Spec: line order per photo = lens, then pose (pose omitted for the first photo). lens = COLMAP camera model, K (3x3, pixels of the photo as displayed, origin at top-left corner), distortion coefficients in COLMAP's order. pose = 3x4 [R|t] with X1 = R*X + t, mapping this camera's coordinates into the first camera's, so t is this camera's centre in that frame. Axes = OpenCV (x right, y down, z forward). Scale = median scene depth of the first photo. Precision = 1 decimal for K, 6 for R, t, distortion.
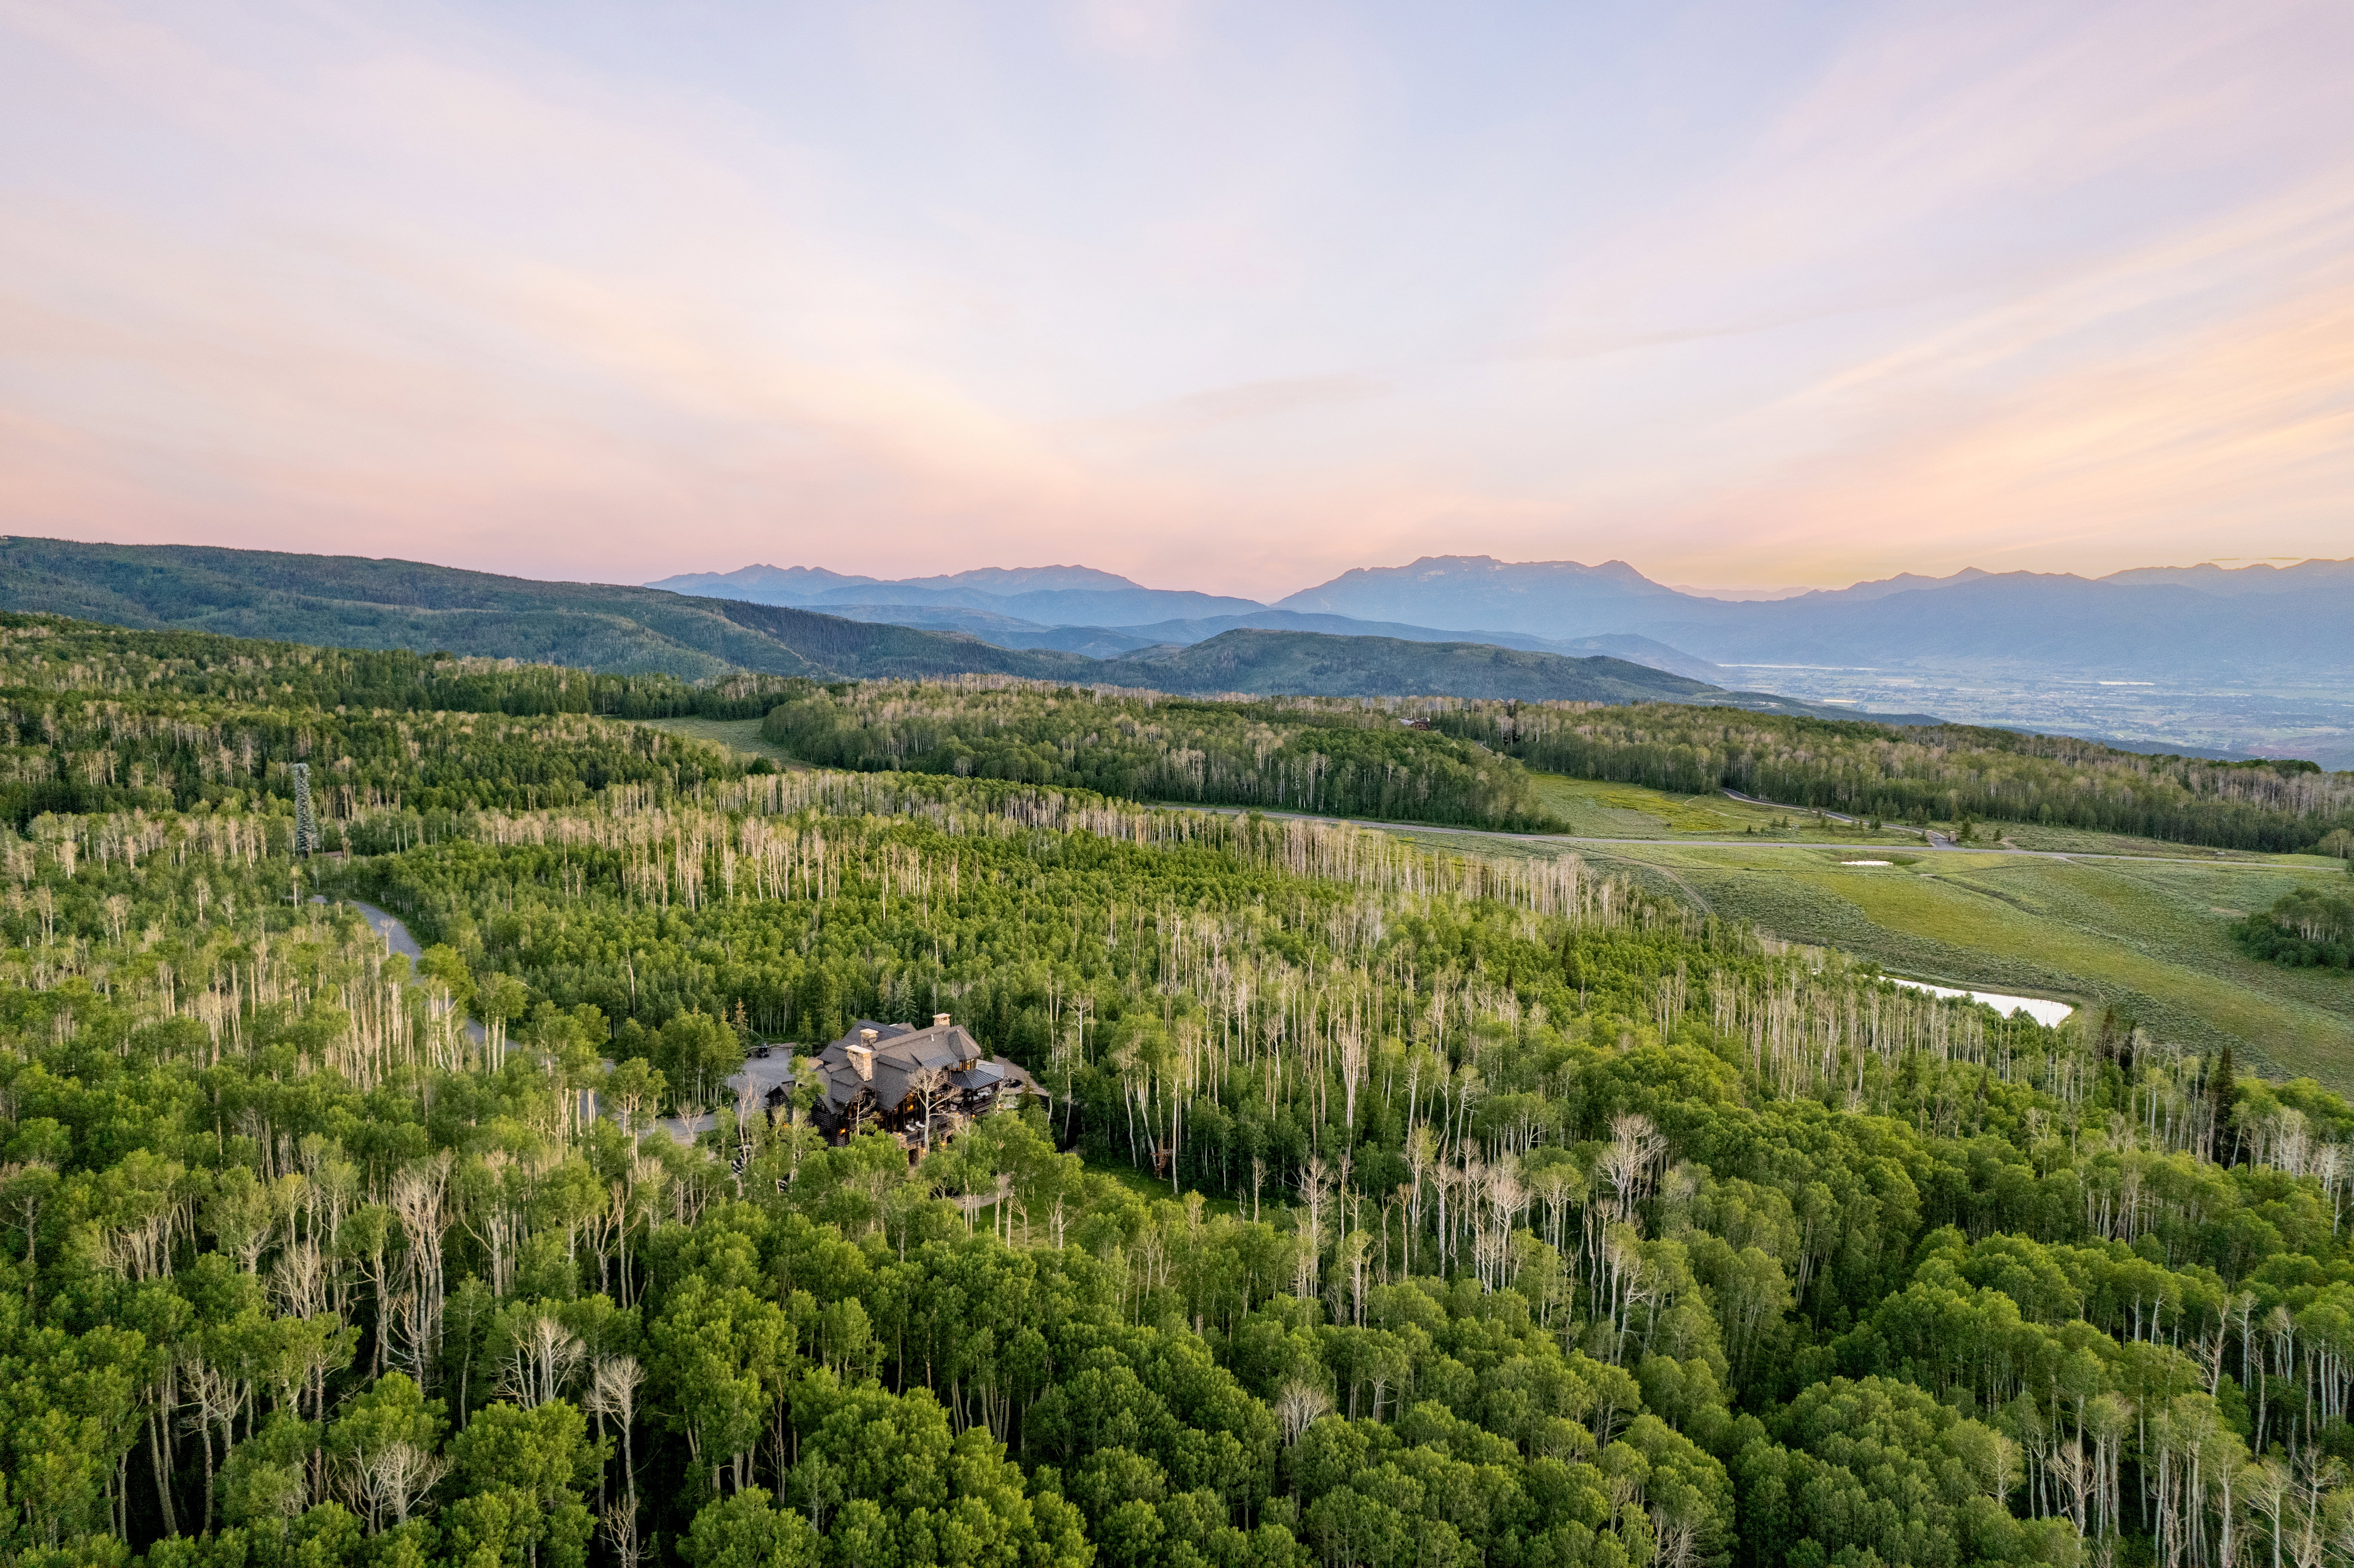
lens RADIAL K [[1512.9, 0, 1177.0], [0, 1512.9, 784.0], [0, 0, 1]] dist [-0.079101, 0.066689]
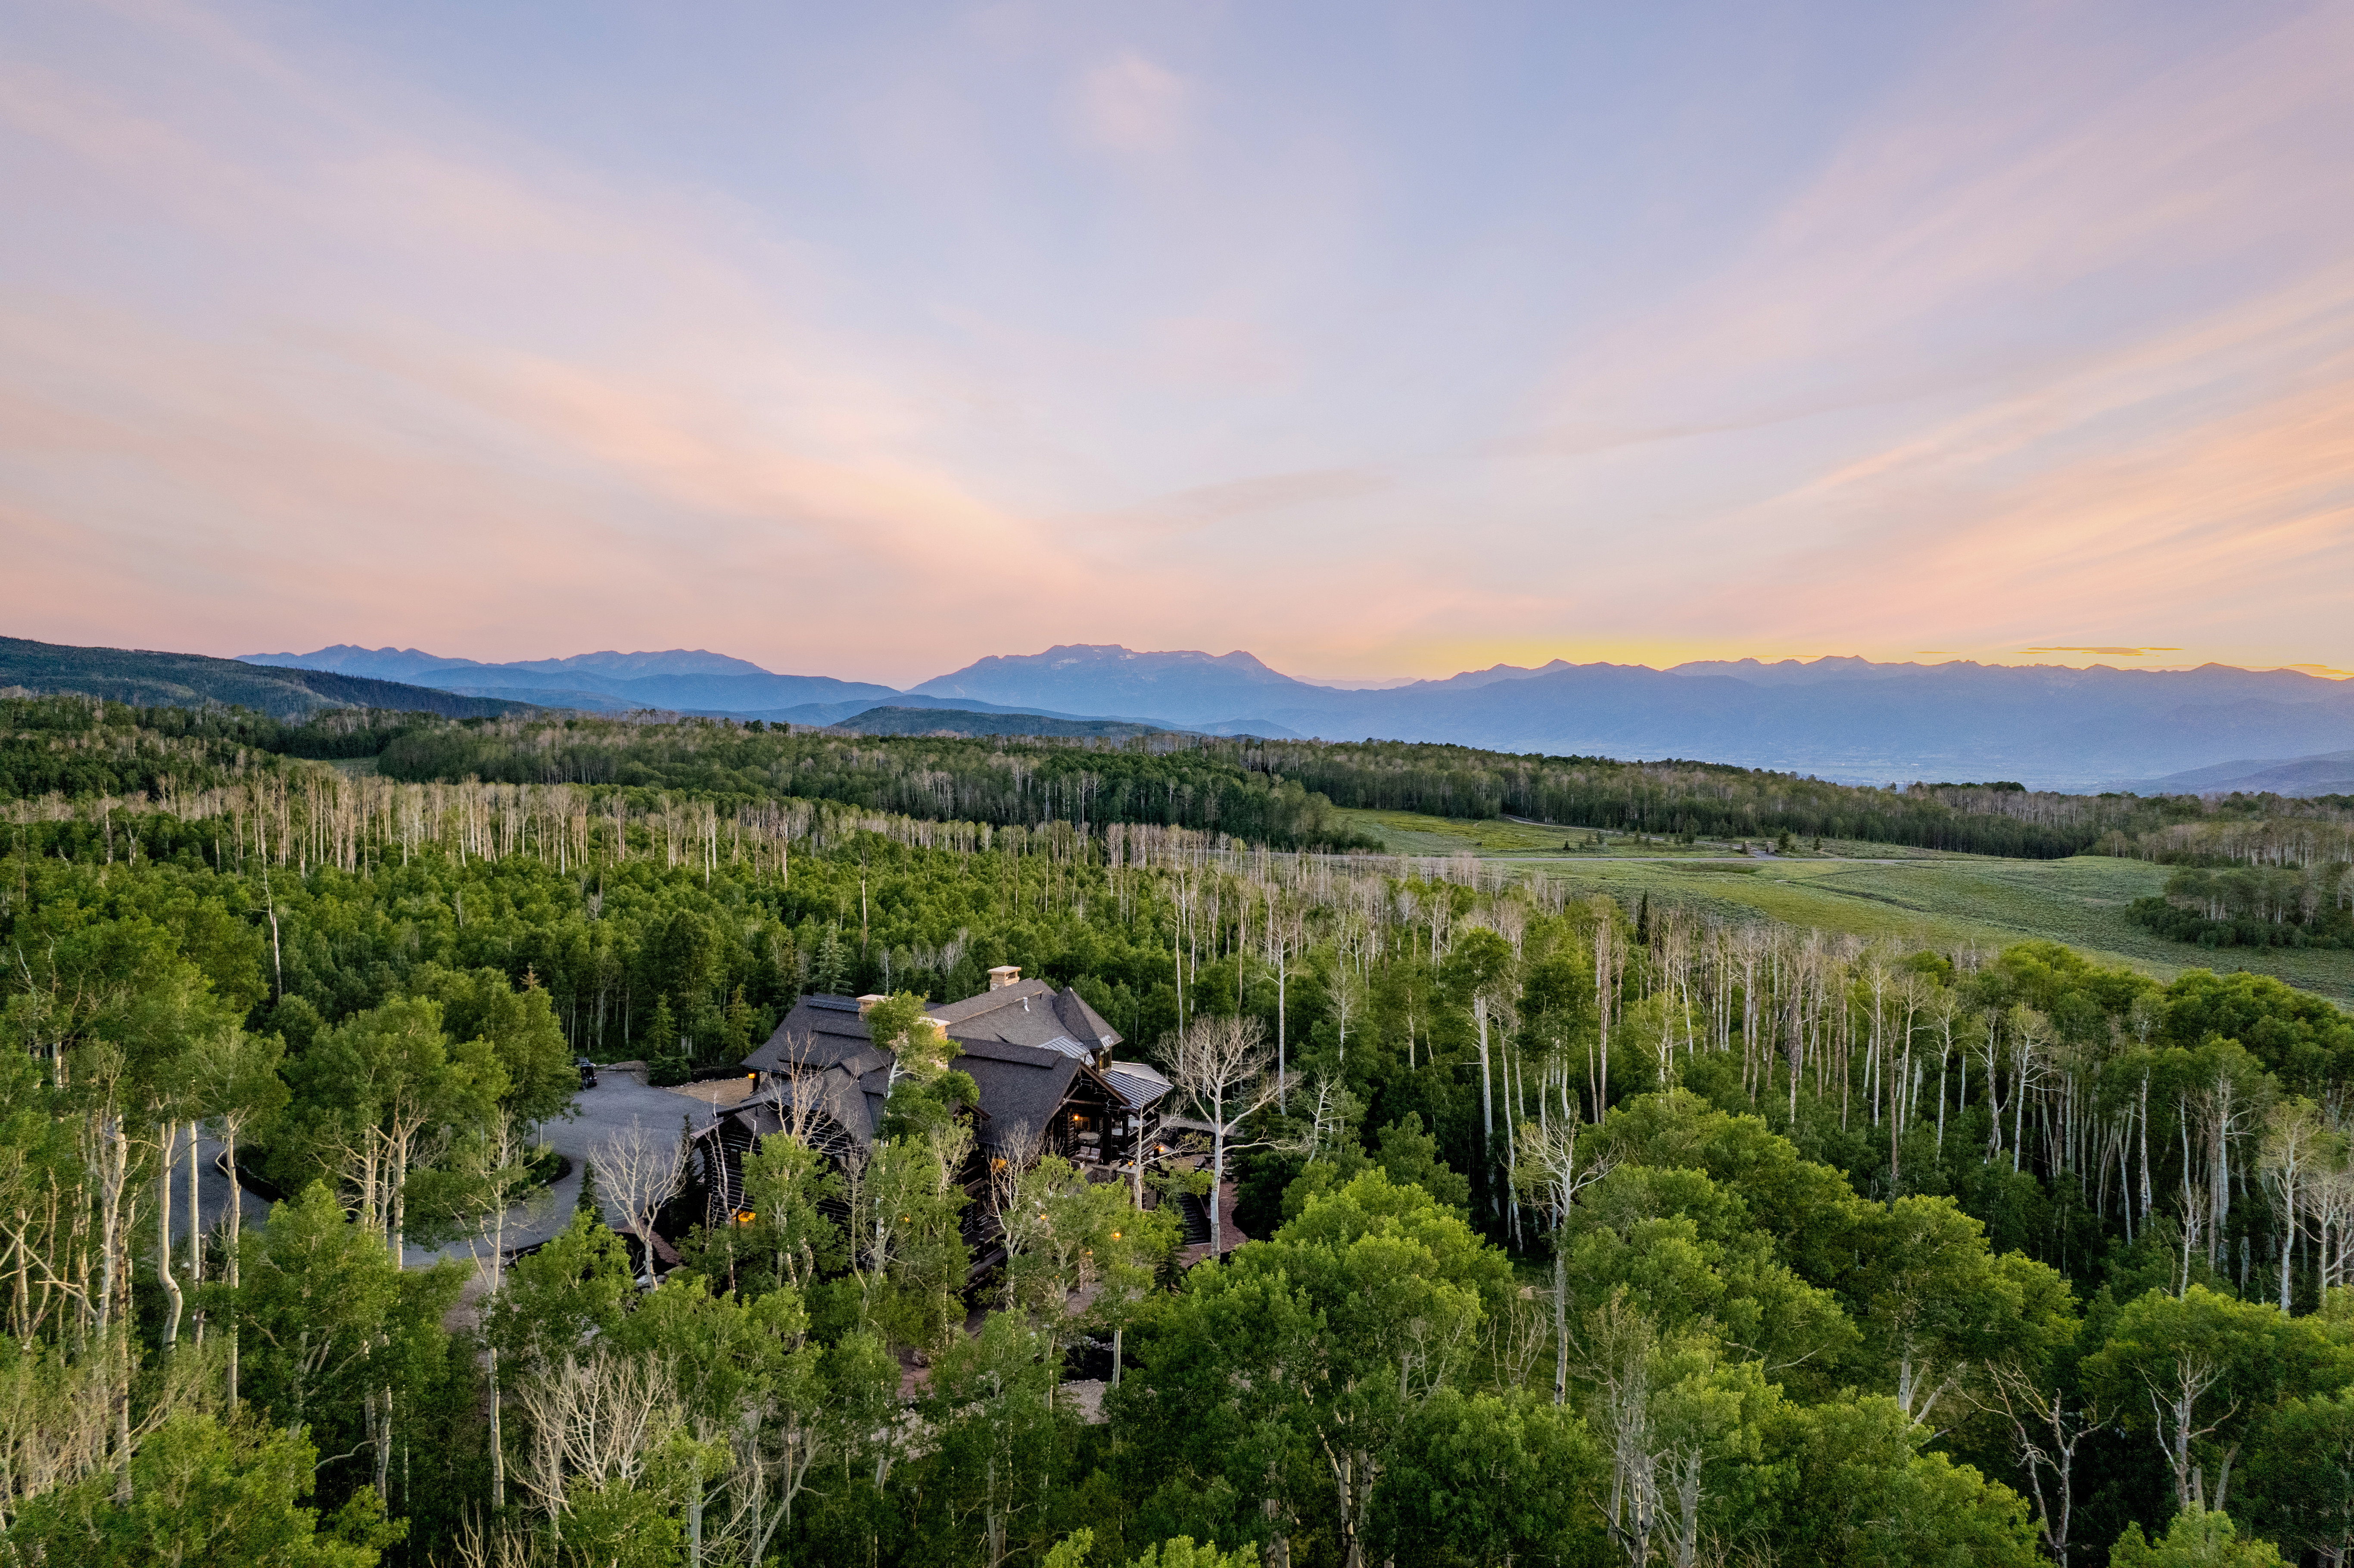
lens RADIAL K [[1512.9, 0, 1177.0], [0, 1512.9, 784.0], [0, 0, 1]] dist [-0.079101, 0.066689]
pose [[0.970782, -0.007432, 0.239850, -0.061768], [0.021428, 0.998212, -0.055801, 0.034881], [-0.239006, 0.059311, 0.969205, 0.147775]]
